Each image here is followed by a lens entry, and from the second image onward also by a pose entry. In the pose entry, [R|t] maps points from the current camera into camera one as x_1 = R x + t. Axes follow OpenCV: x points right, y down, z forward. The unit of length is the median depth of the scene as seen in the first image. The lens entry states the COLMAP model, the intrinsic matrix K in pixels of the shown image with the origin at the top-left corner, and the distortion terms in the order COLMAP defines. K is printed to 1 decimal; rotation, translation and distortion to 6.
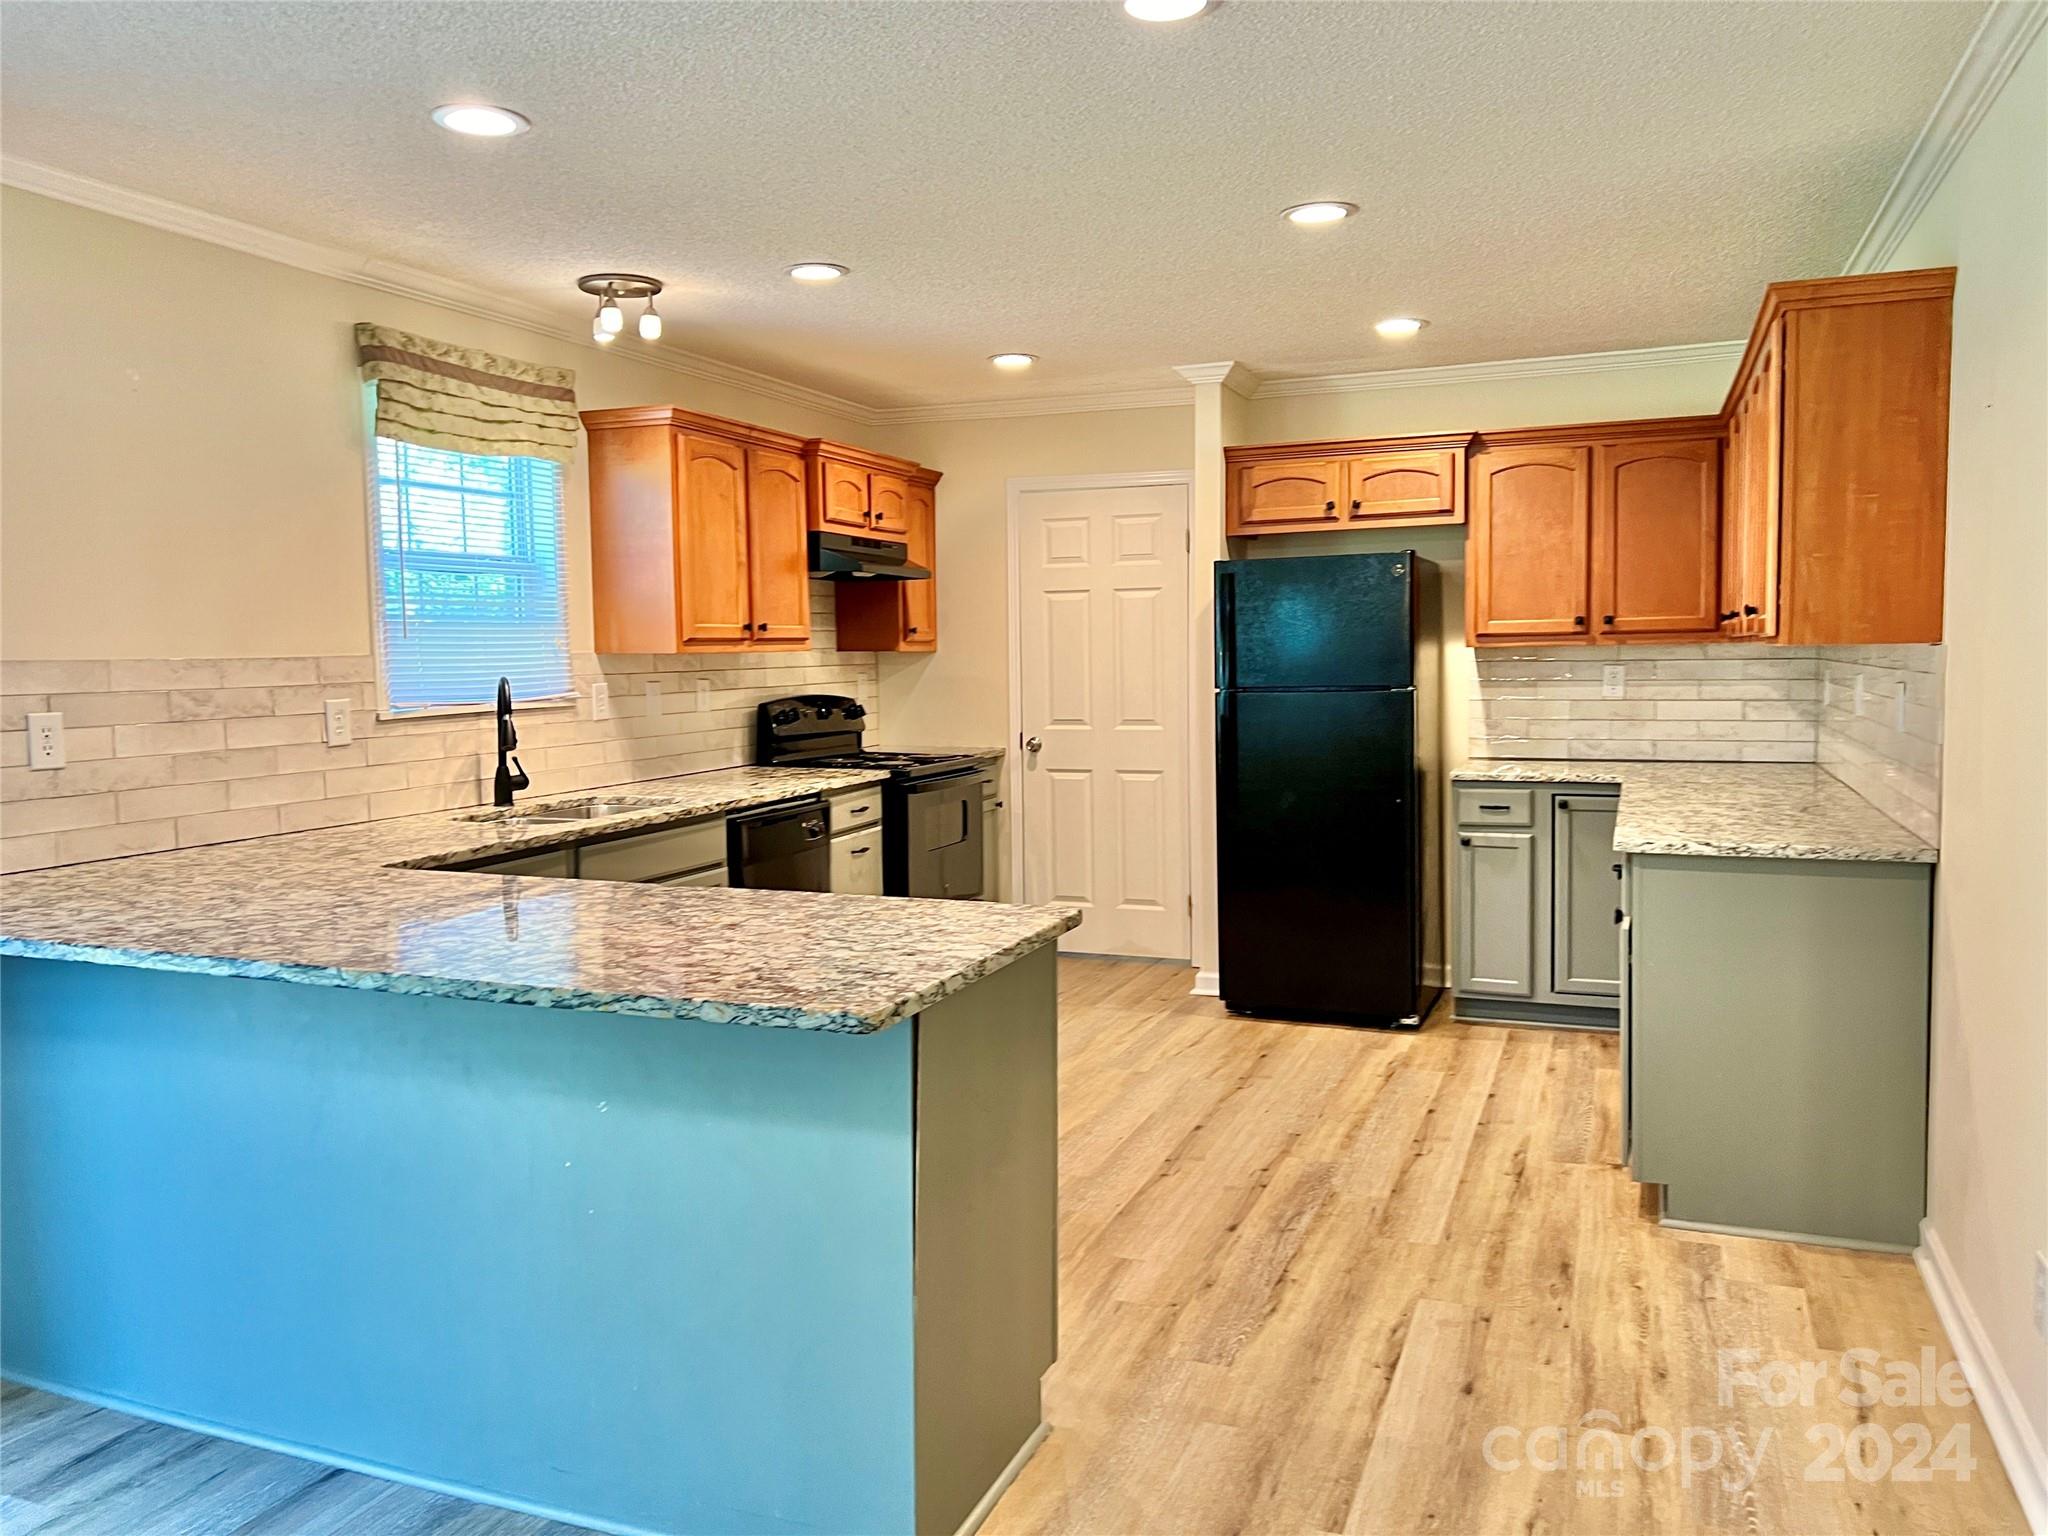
lens RADIAL K [[1542.2, 0, 1006.7], [0, 1542.2, 752.7], [0, 0, 1]] dist [0.028549, -0.030683]
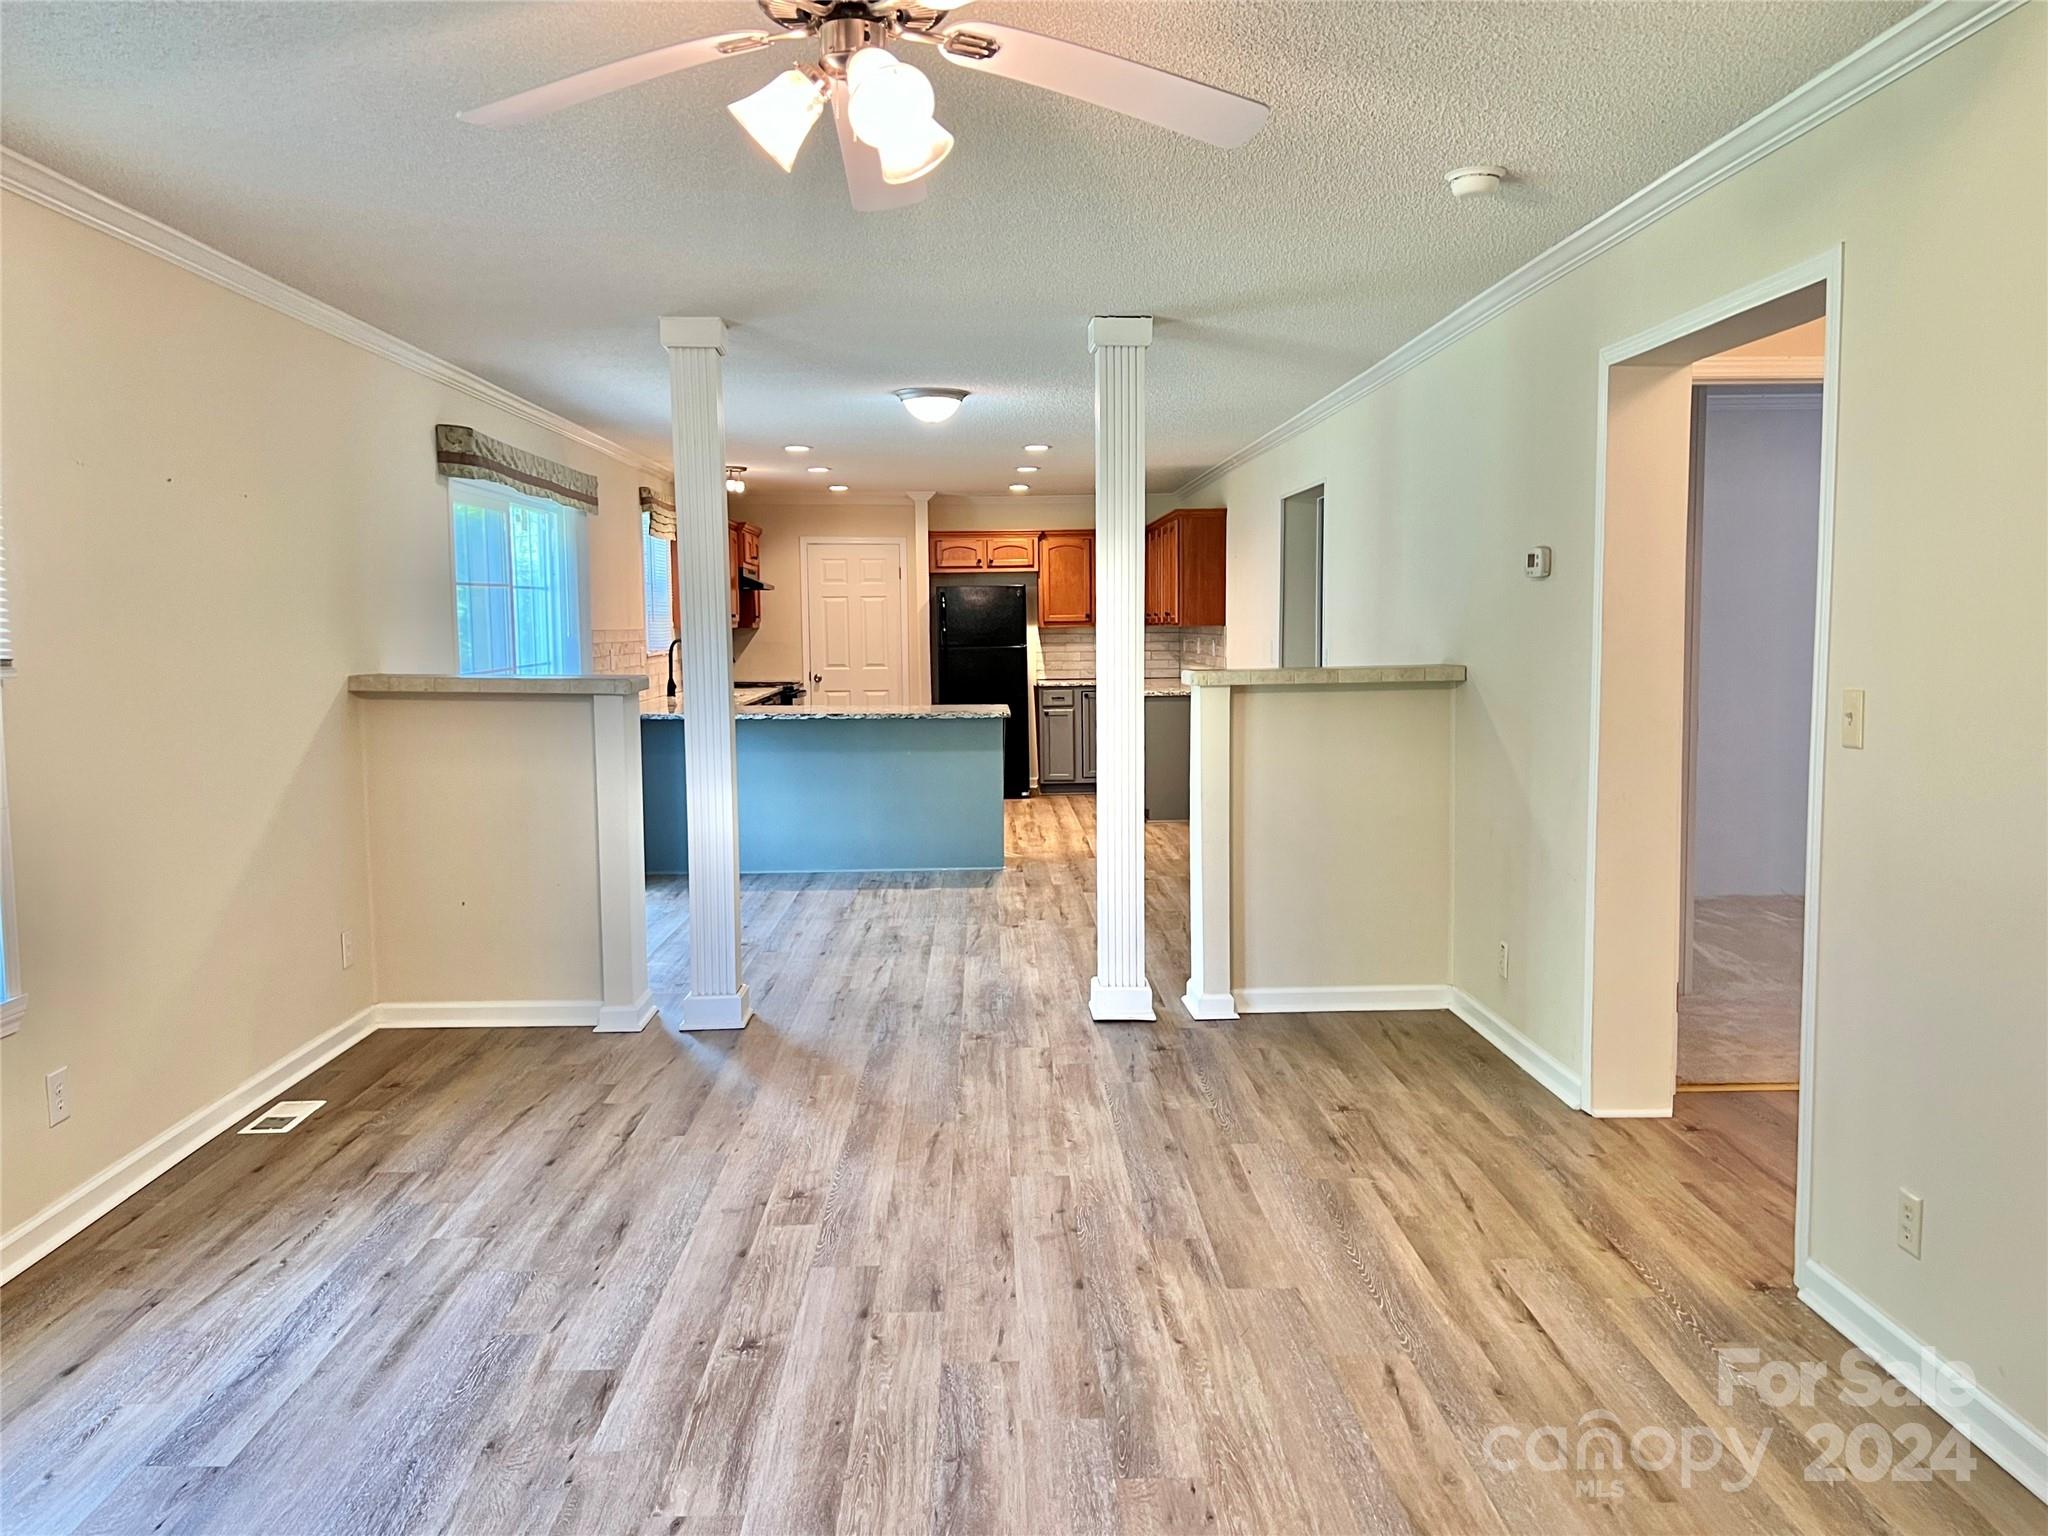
lens RADIAL K [[1542.2, 0, 1030.2], [0, 1542.2, 765.5], [0, 0, 1]] dist [0.028549, -0.030683]
pose [[0.913478, -0.033472, 0.405510, -0.682709], [0.025381, 0.999357, 0.025317, 0.080757], [-0.406097, -0.012834, 0.913740, -1.119536]]
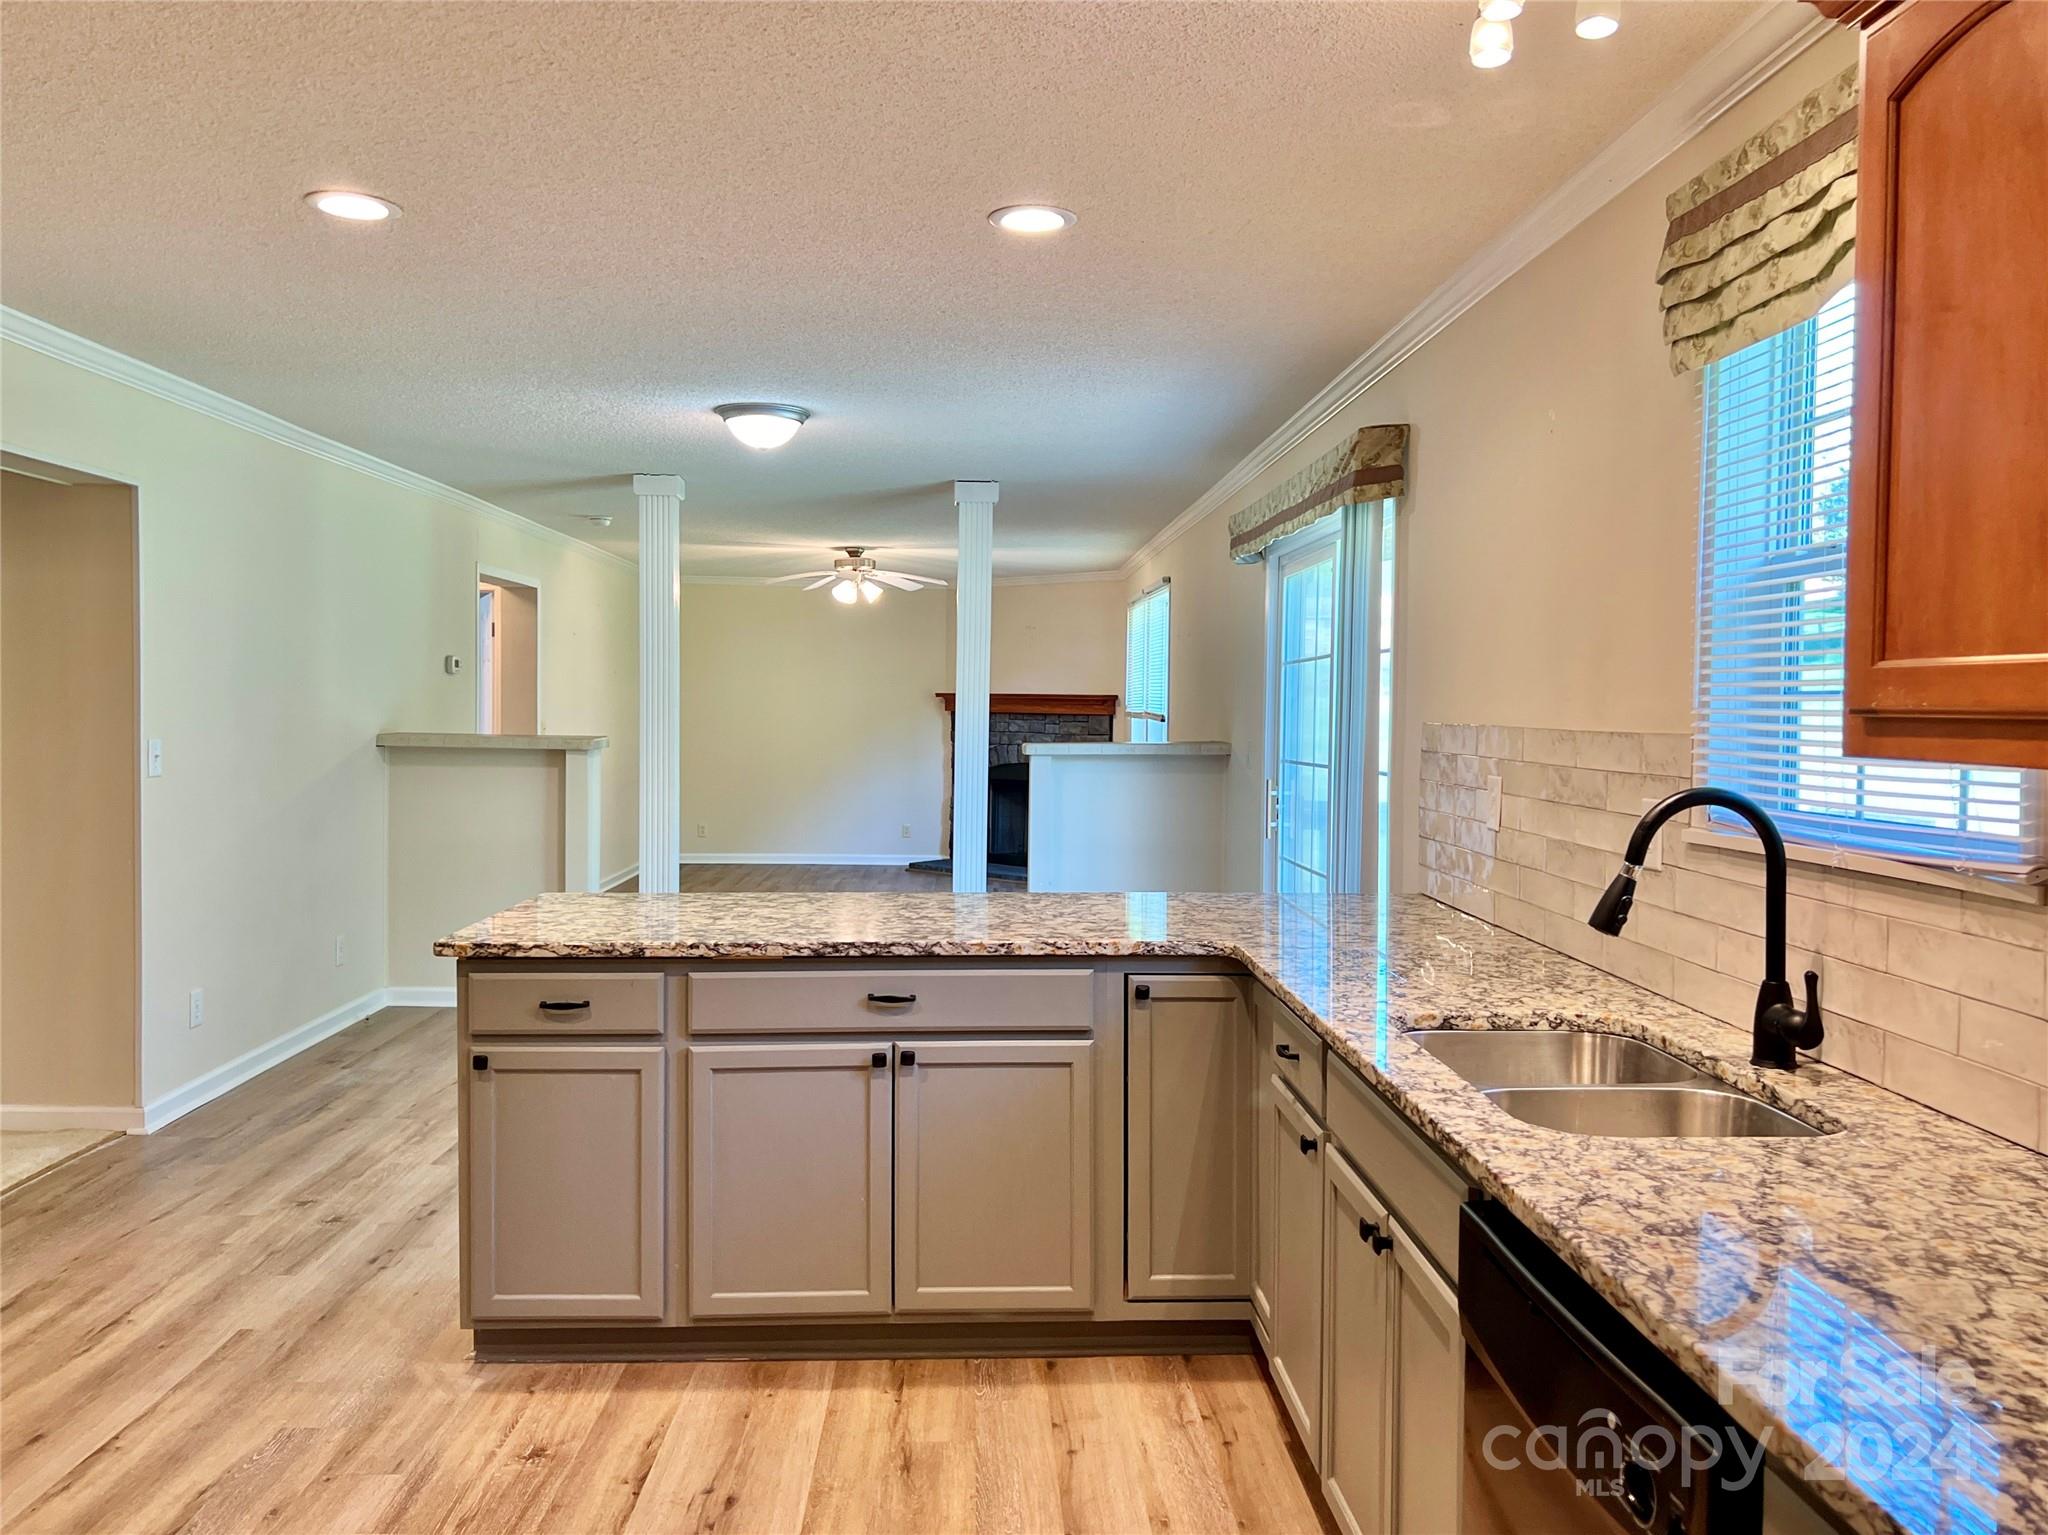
lens RADIAL K [[1542.2, 0, 1026.8], [0, 1542.2, 764.2], [0, 0, 1]] dist [0.028549, -0.030683]
pose [[-0.907704, 0.017866, -0.419230, 0.069093], [-0.028858, 0.994070, 0.104845, -0.088620], [0.418617, 0.107266, -0.901806, 1.190637]]
